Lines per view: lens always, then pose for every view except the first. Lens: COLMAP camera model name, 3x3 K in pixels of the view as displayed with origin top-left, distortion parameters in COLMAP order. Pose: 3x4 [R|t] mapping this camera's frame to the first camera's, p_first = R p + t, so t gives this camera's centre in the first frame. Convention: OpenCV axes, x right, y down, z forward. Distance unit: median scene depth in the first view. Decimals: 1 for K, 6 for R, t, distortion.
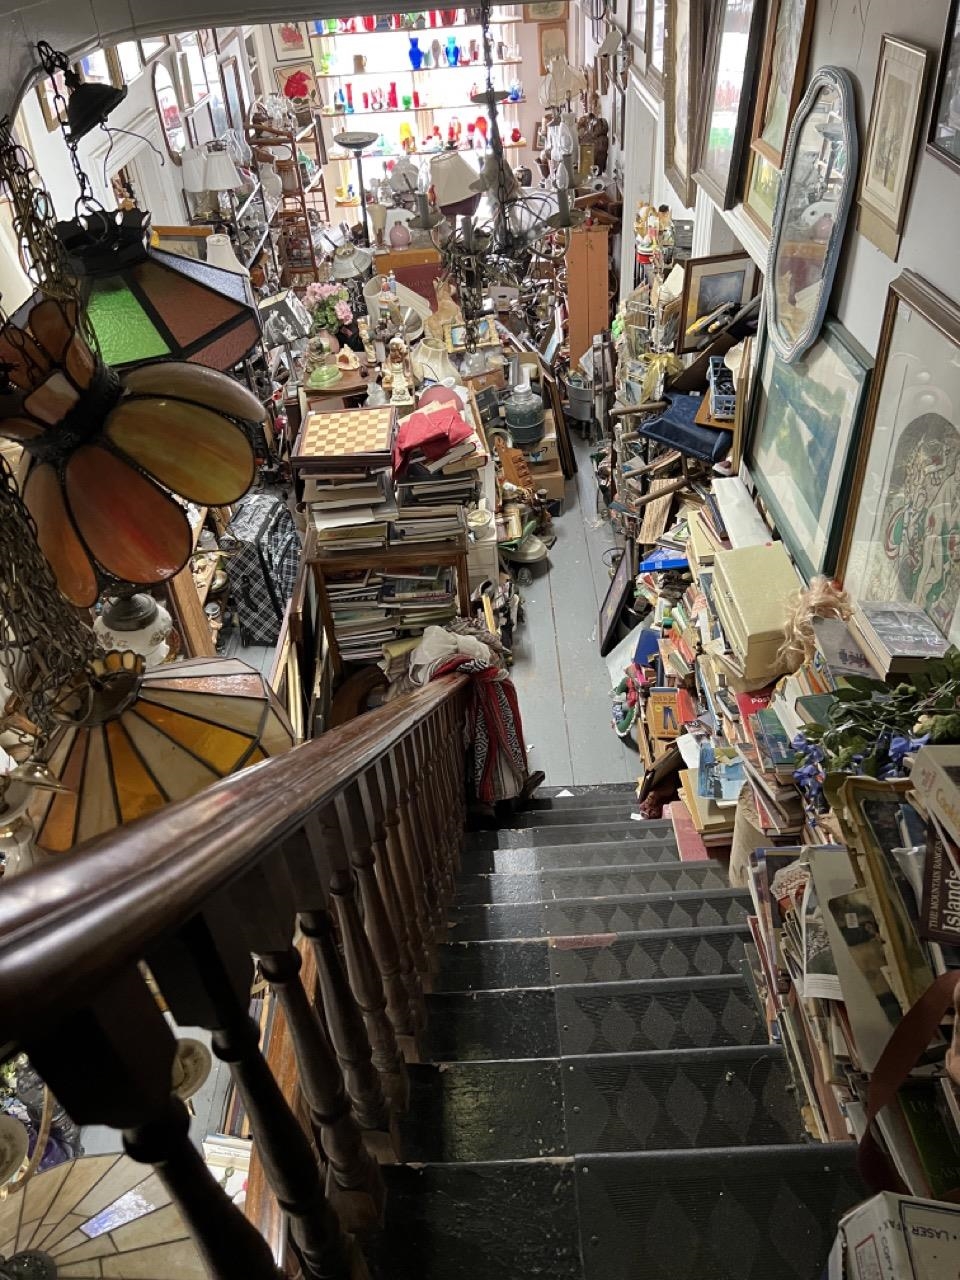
lens RADIAL K [[954.3, 0, 483.4], [0, 954.3, 635.9], [0, 0, 1]] dist [0.024894, -0.009510]
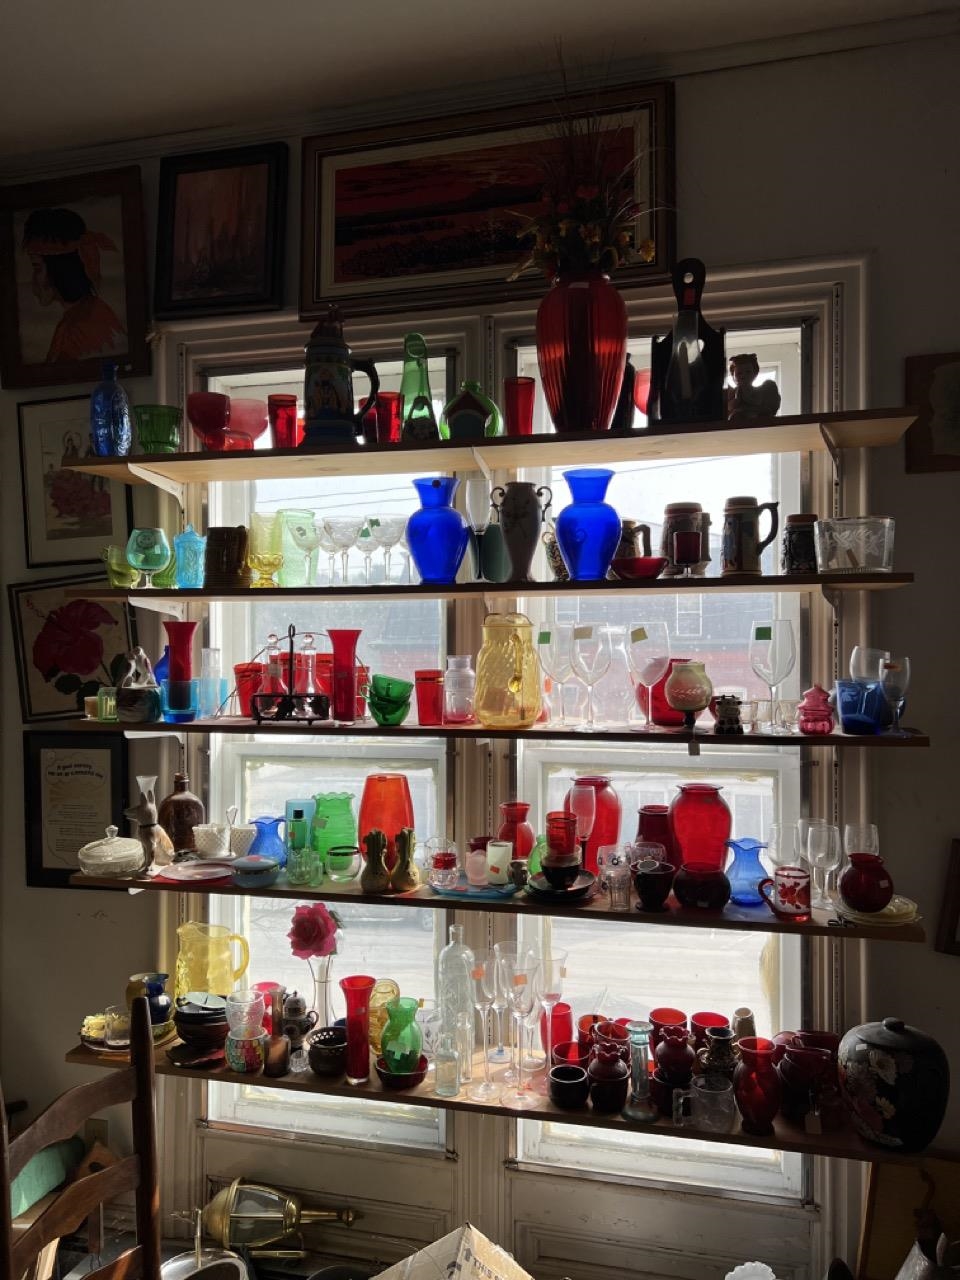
lens RADIAL K [[954.3, 0, 475.7], [0, 954.3, 643.7], [0, 0, 1]] dist [0.024894, -0.009510]
pose [[0.960970, 0.051499, -0.271819, 0.005049], [-0.208678, 0.779995, -0.589968, -0.440532], [0.181634, 0.623663, 0.760298, 0.832255]]
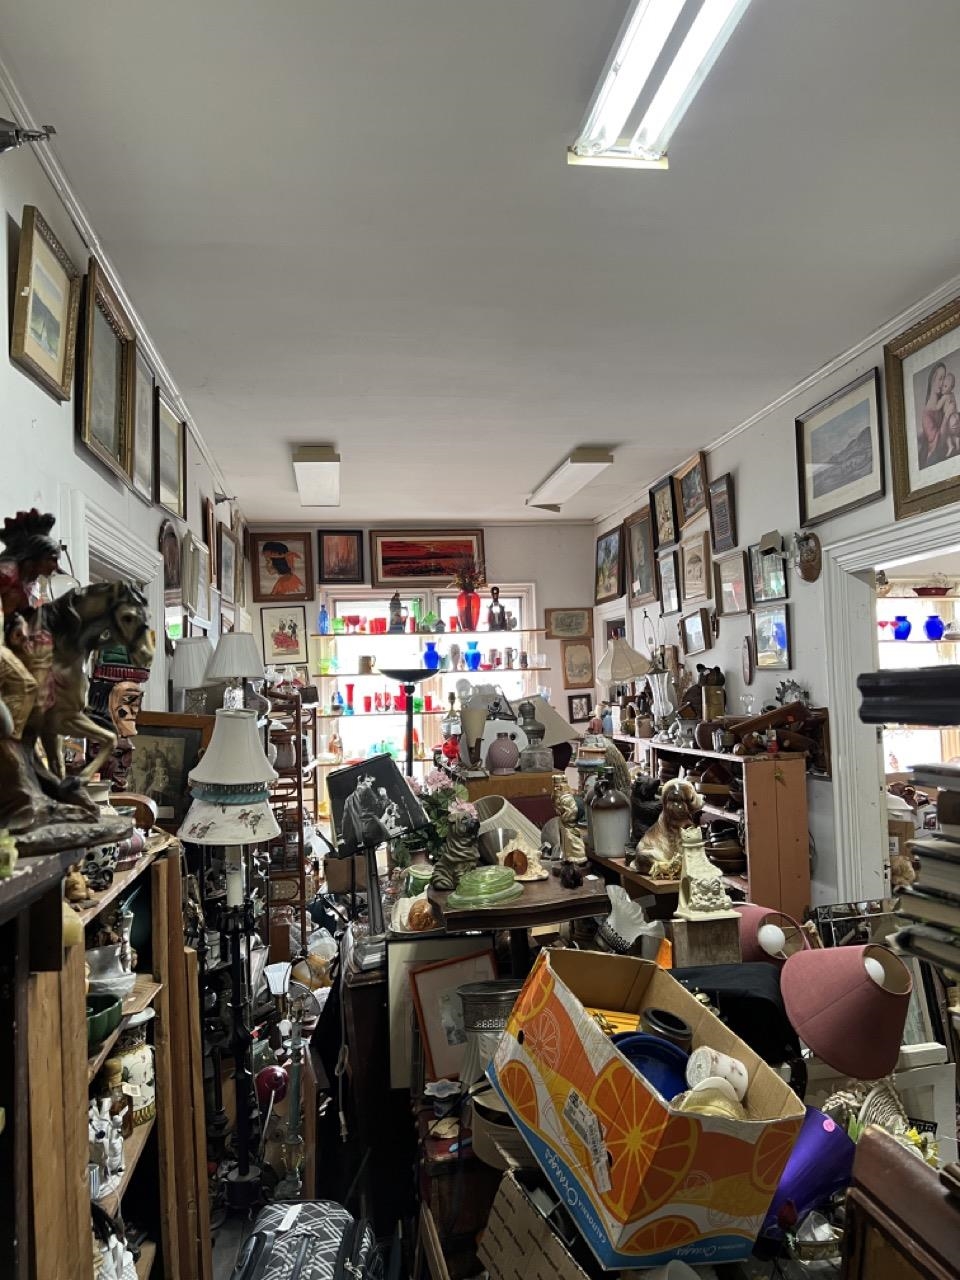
lens RADIAL K [[954.3, 0, 474.5], [0, 954.3, 637.6], [0, 0, 1]] dist [0.024894, -0.009510]
pose [[0.992620, 0.031096, 0.117211, -0.133371], [0.056103, 0.739138, -0.671214, -0.033672], [-0.107507, 0.672836, 0.731938, 0.347874]]
